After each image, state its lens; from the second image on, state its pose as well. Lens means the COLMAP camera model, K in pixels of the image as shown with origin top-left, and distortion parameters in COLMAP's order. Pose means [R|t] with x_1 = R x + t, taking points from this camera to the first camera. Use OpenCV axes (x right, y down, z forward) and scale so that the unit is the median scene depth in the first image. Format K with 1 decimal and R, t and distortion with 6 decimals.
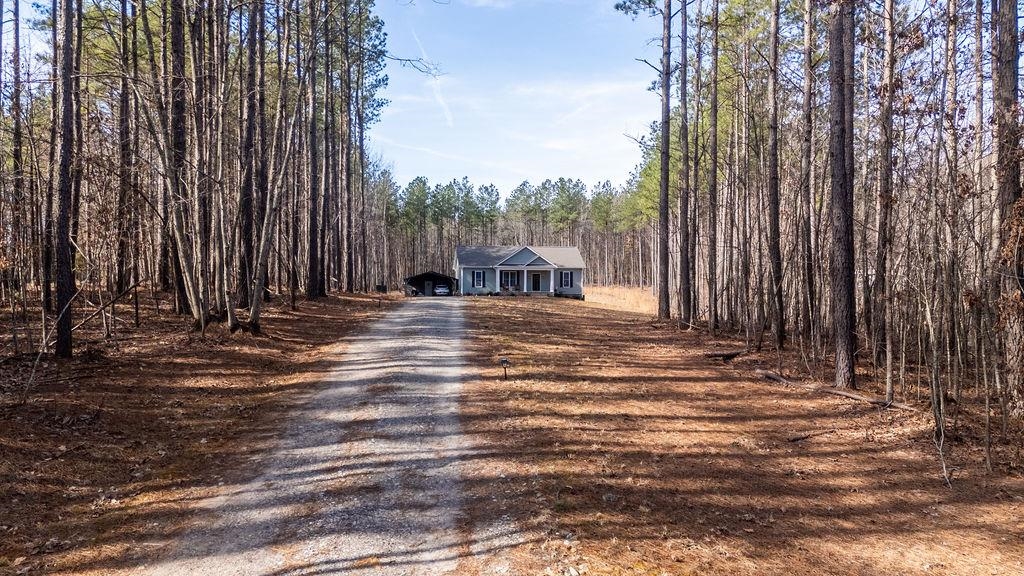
lens RADIAL K [[748.3, 0, 512.0], [0, 748.3, 288.0], [0, 0, 1]] dist [0.072016, -0.005902]
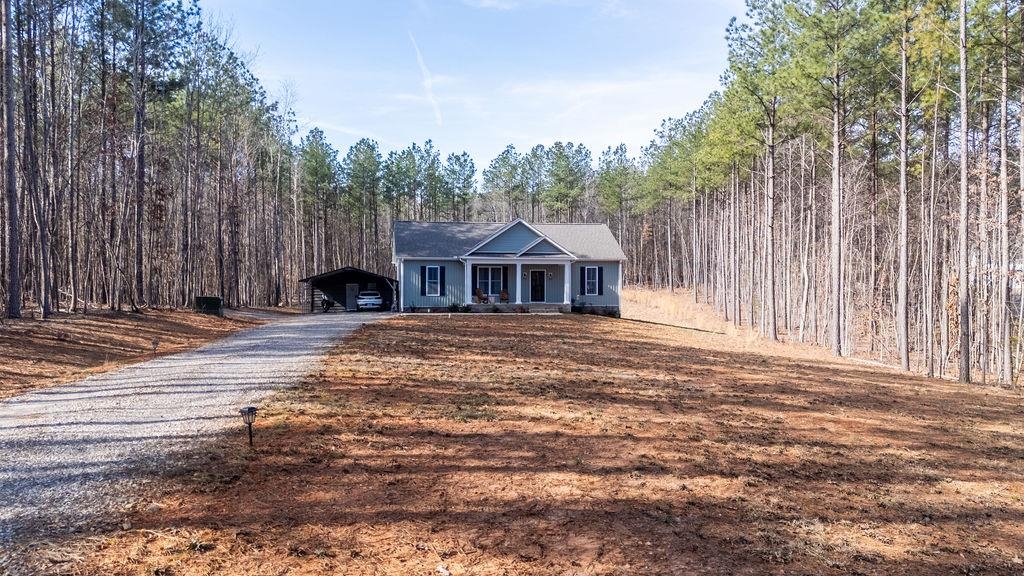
lens RADIAL K [[748.3, 0, 512.0], [0, 748.3, 288.0], [0, 0, 1]] dist [0.072016, -0.005902]
pose [[0.999596, -0.004078, 0.028146, -0.001434], [0.003971, 0.999985, 0.003861, -0.005074], [-0.028161, -0.003748, 0.999596, 0.265283]]
